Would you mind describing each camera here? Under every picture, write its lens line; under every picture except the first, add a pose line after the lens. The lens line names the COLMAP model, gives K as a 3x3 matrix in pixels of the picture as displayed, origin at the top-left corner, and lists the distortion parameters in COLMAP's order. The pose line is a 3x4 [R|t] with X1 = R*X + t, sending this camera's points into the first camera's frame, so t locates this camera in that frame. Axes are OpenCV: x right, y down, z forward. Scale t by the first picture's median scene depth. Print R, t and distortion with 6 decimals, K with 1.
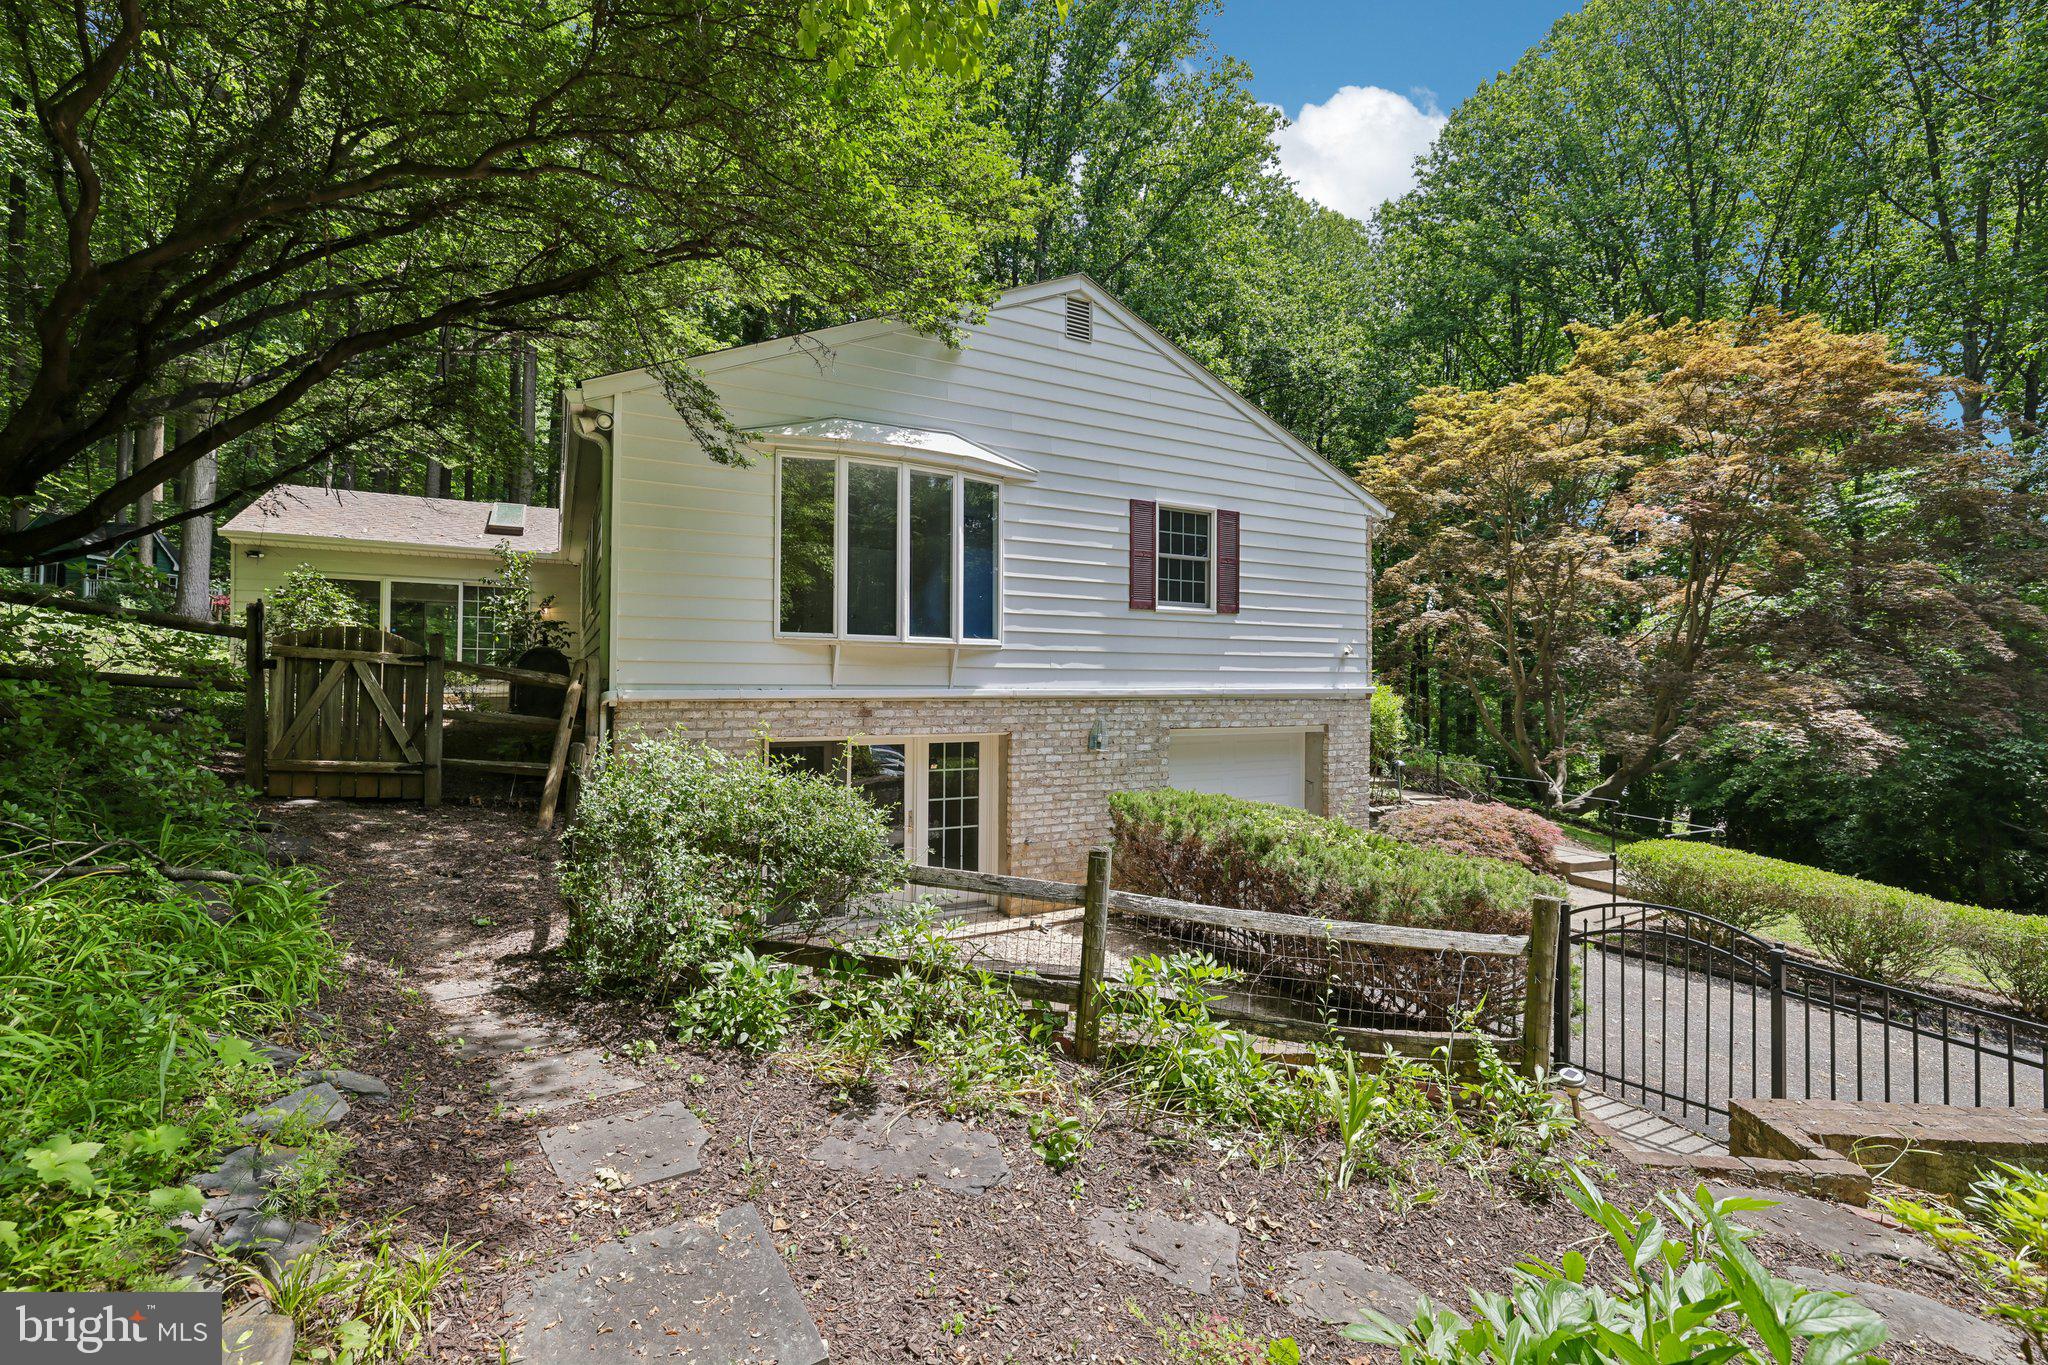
lens RADIAL K [[866.6, 0, 1019.6], [0, 866.6, 675.4], [0, 0, 1]] dist [0.002056, -0.000225]
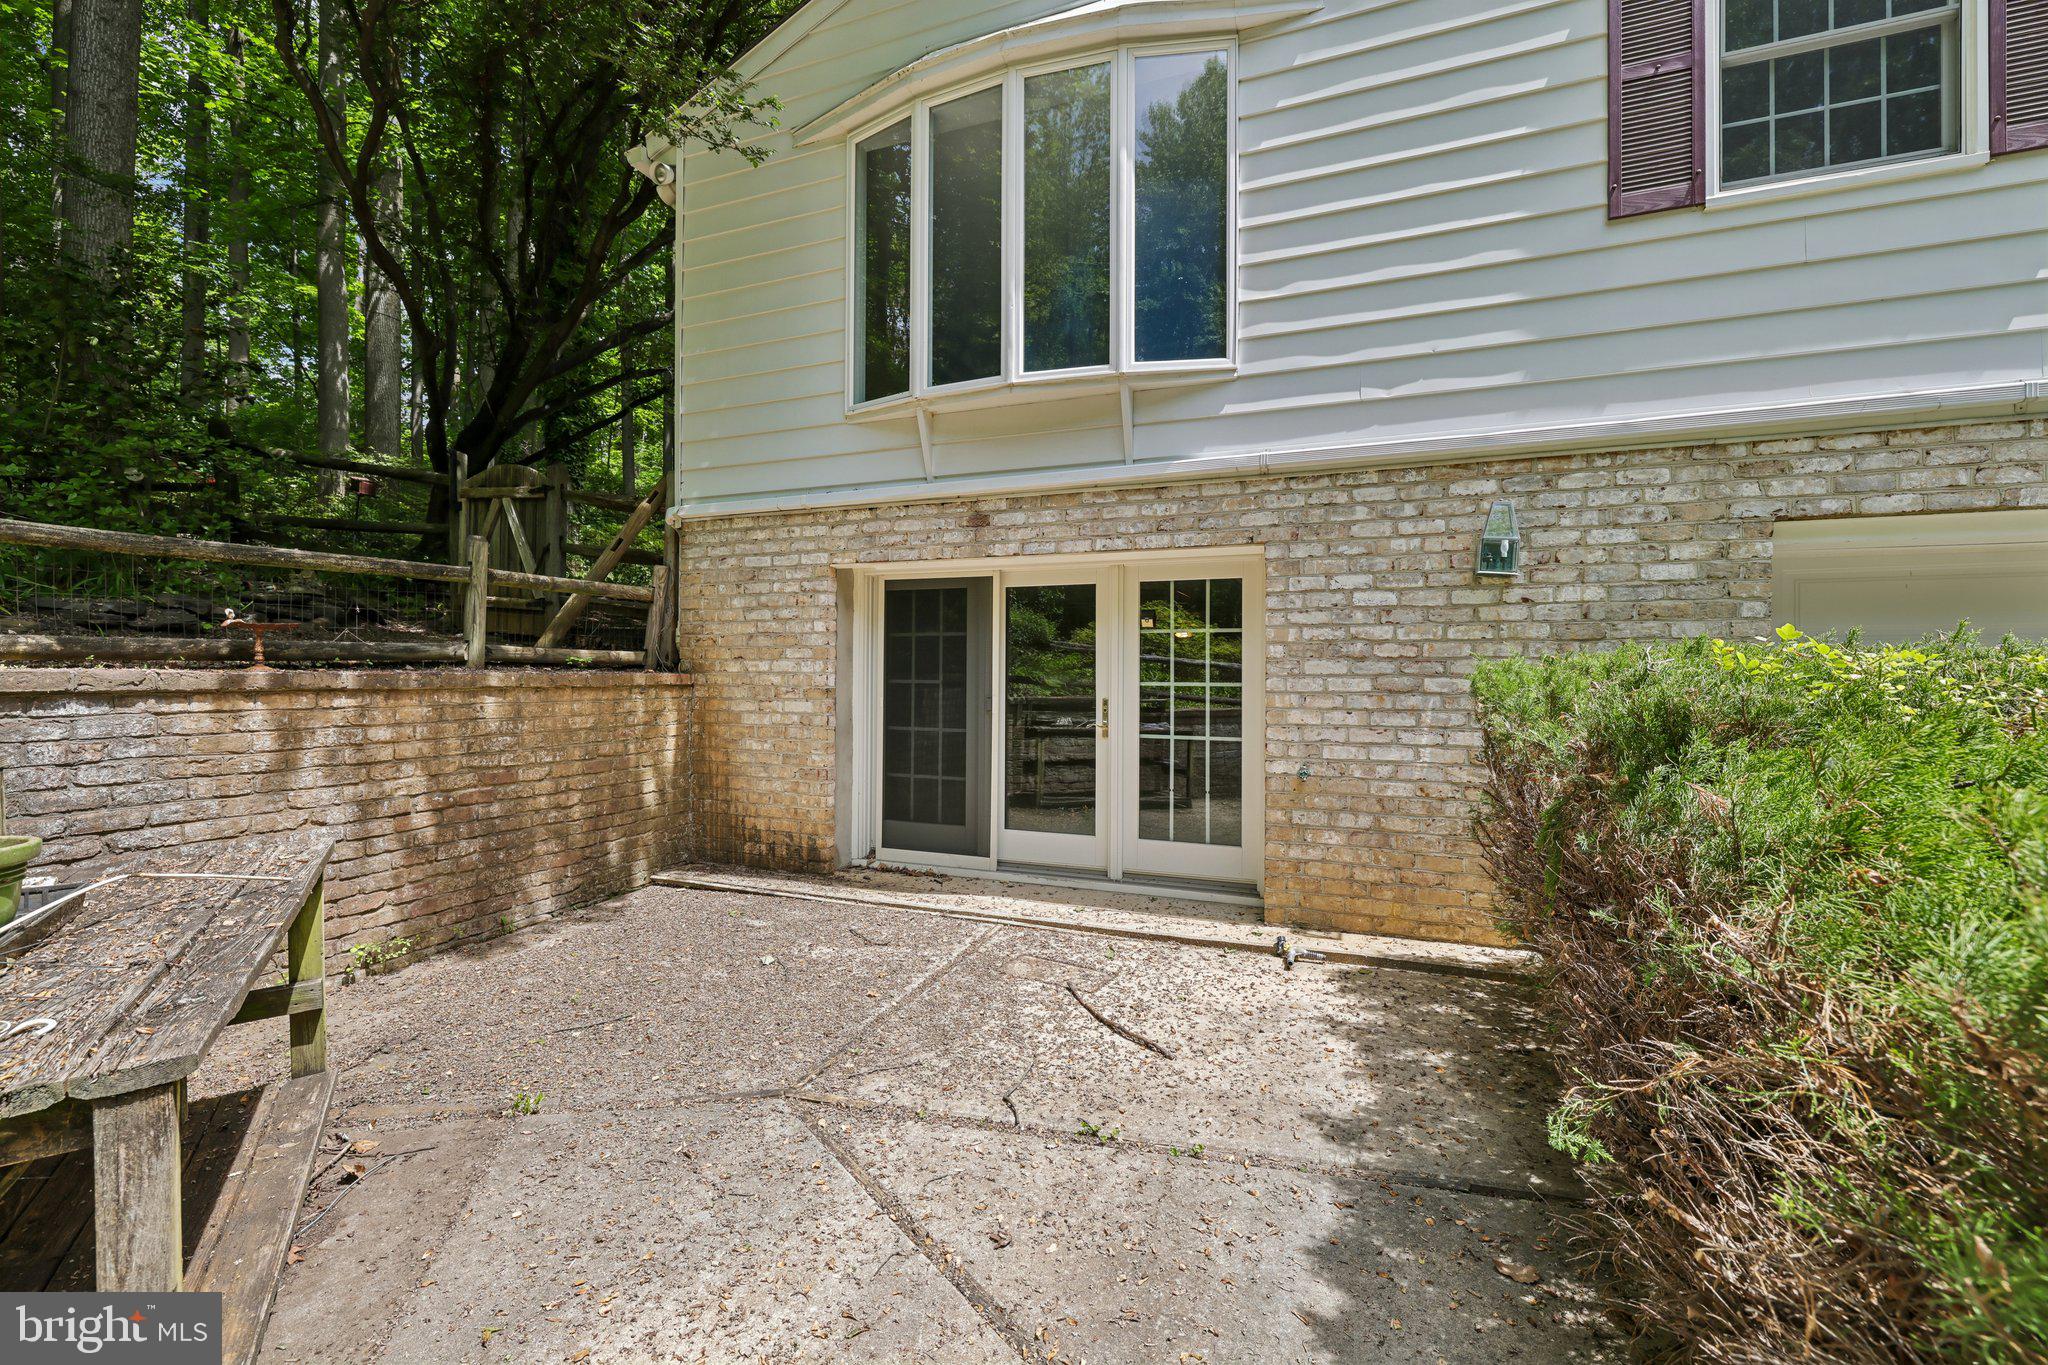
lens RADIAL K [[866.6, 0, 1018.8], [0, 866.6, 667.8], [0, 0, 1]] dist [0.002056, -0.000225]
pose [[0.640817, -0.012520, -0.767591, 0.263489], [0.005311, 0.999915, -0.011875, 0.134135], [0.767675, 0.003533, 0.640830, 0.554336]]
